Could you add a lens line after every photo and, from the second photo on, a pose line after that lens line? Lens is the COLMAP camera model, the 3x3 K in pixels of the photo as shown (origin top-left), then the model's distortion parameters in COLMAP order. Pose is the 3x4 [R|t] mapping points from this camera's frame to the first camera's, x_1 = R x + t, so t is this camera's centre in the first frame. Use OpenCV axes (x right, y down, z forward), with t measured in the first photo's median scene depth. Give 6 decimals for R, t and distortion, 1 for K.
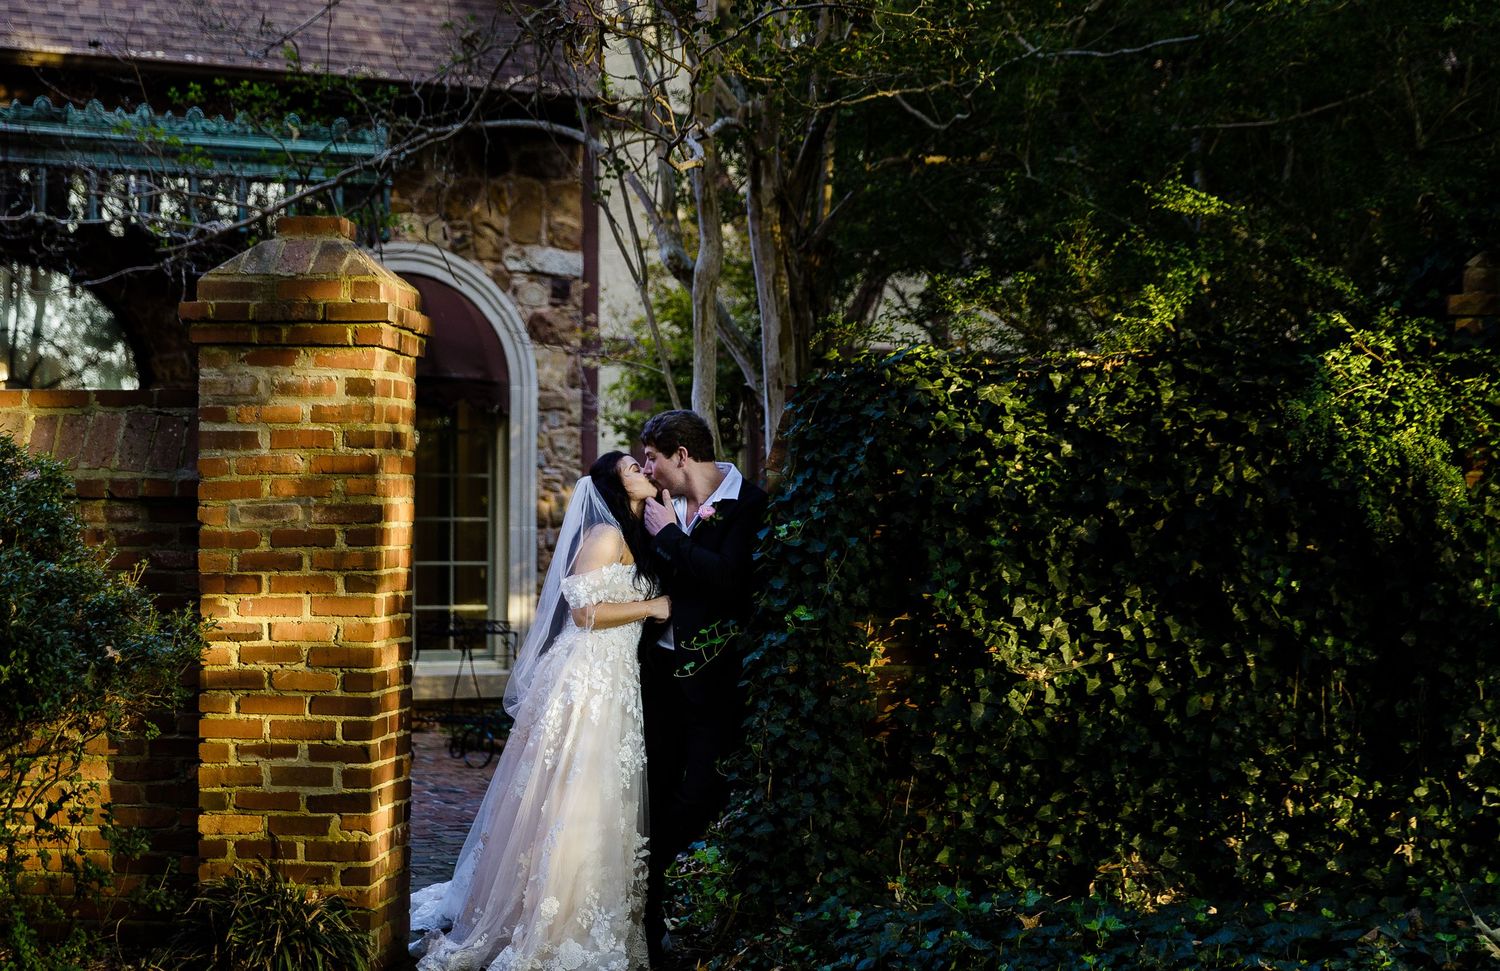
lens RADIAL K [[2795.9, 0, 752.0], [0, 2795.9, 454.7], [0, 0, 1]] dist [0.020219, 0.064694]
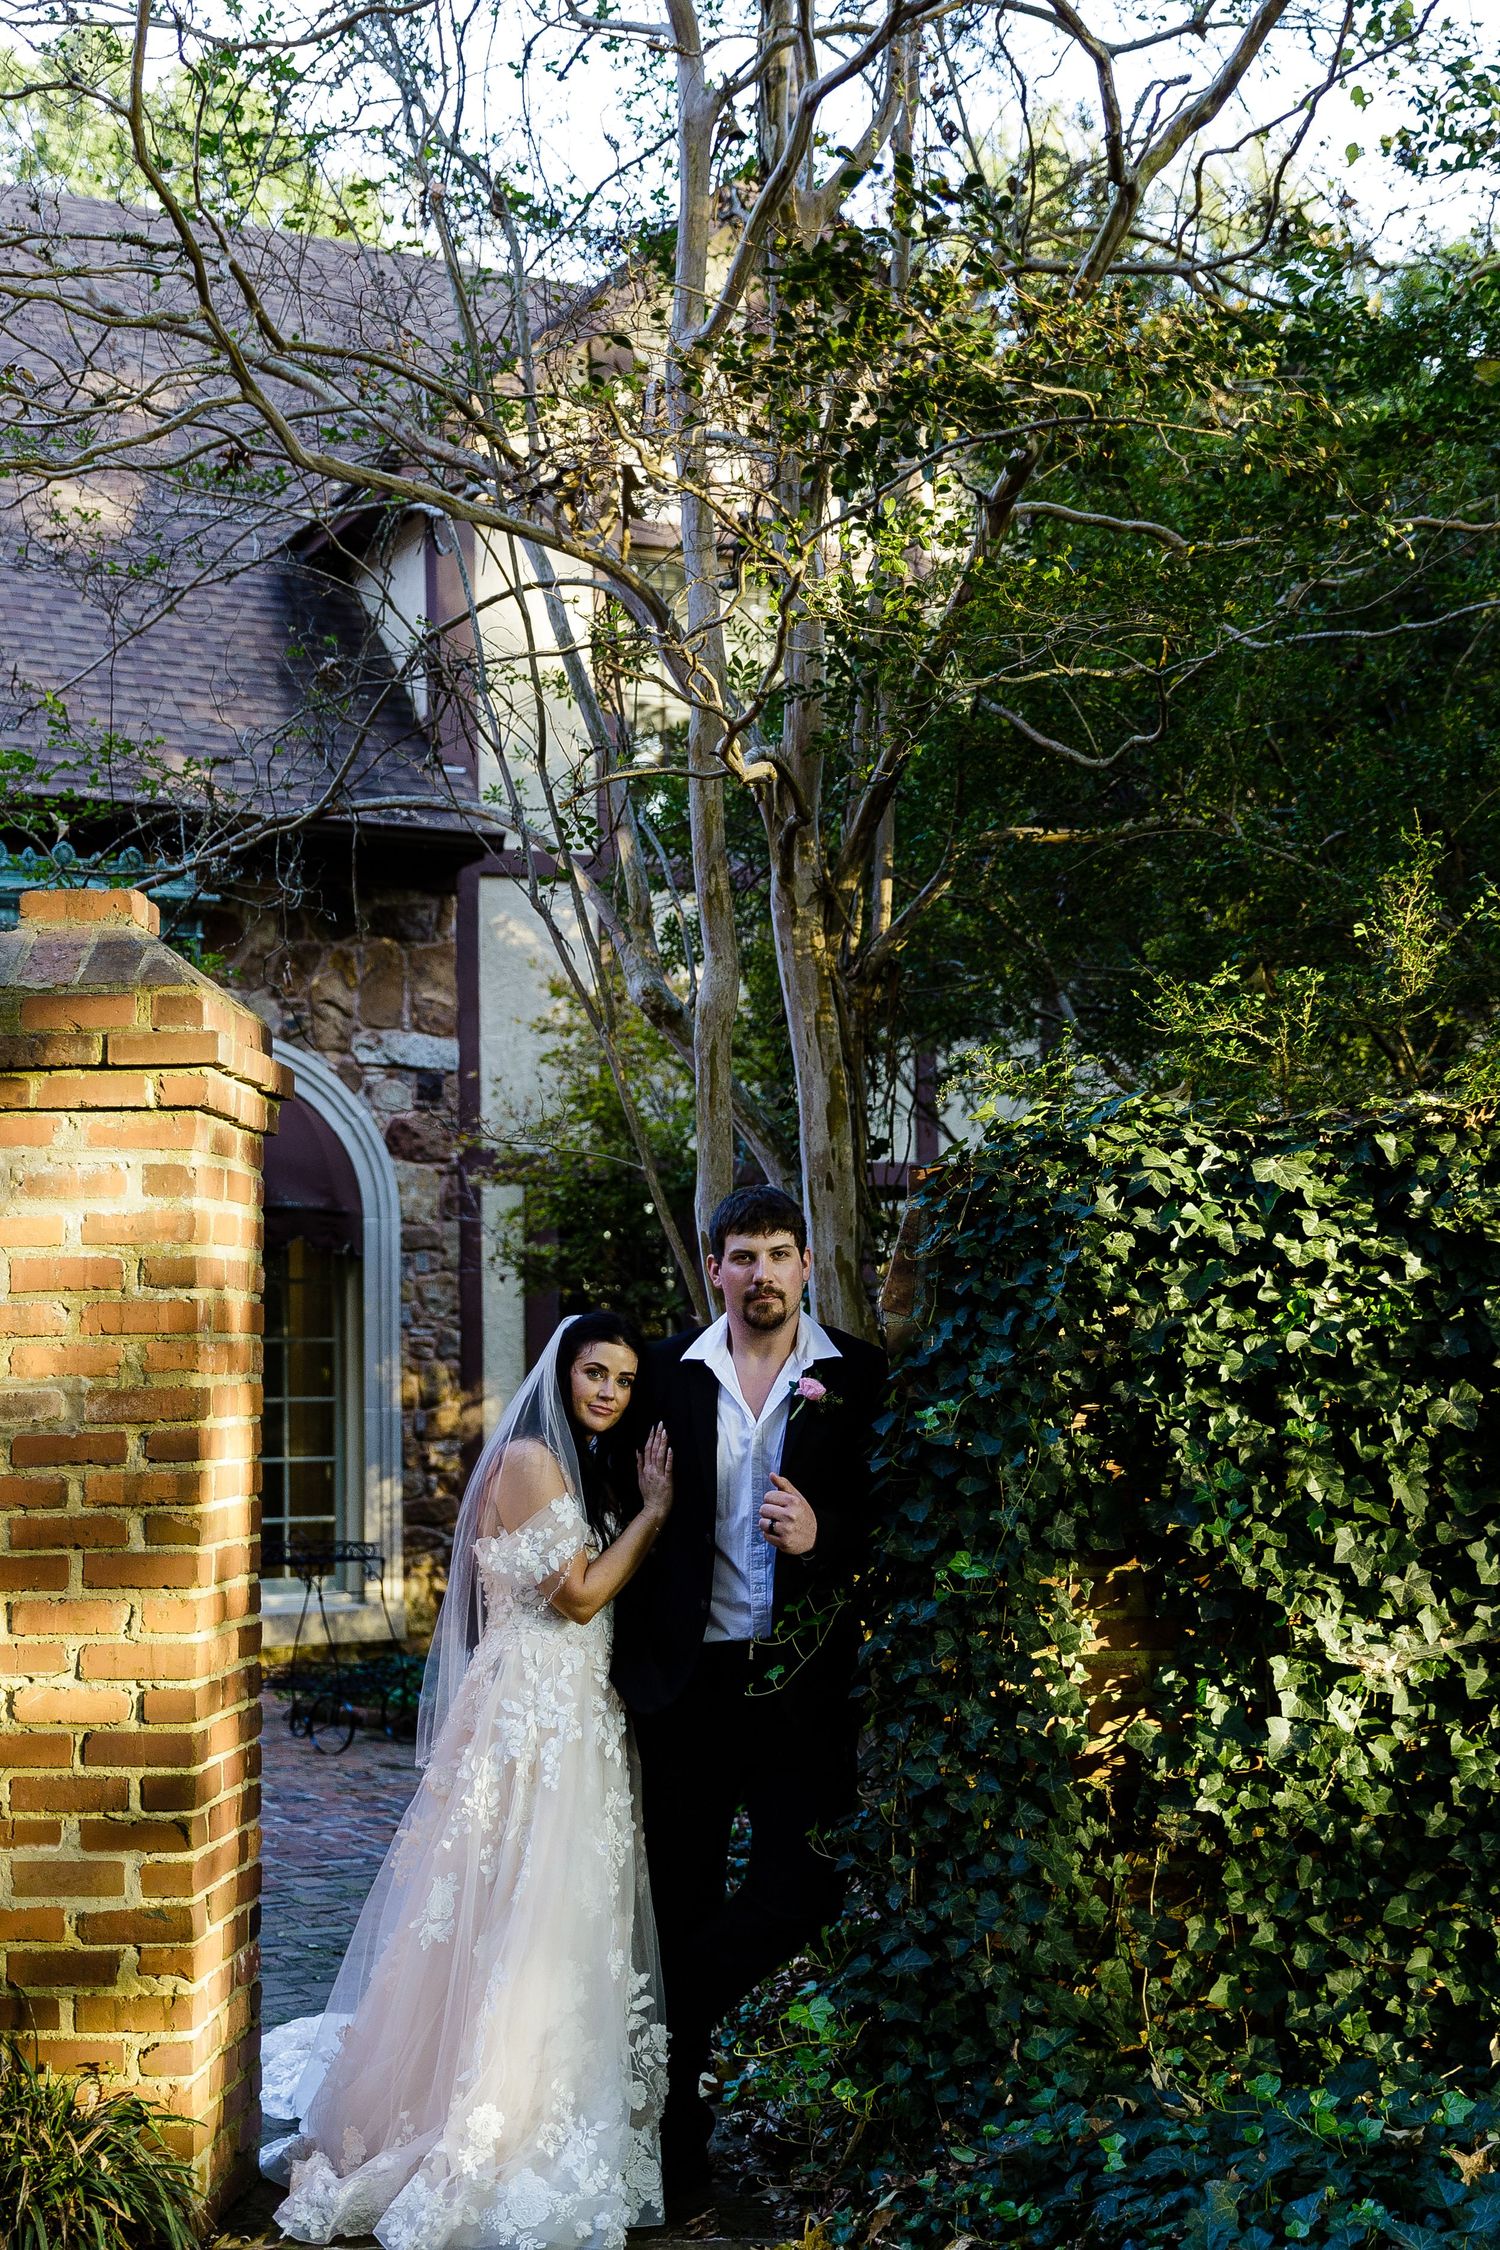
lens RADIAL K [[2954.8, 0, 750.0], [0, 2954.8, 1125.0], [0, 0, 1]] dist [0.012362, 0.030451]
pose [[0.998033, -0.015775, 0.060670, -0.059149], [0.019639, 0.997780, -0.063640, 0.005154], [-0.059532, 0.064706, 0.996127, 0.398217]]
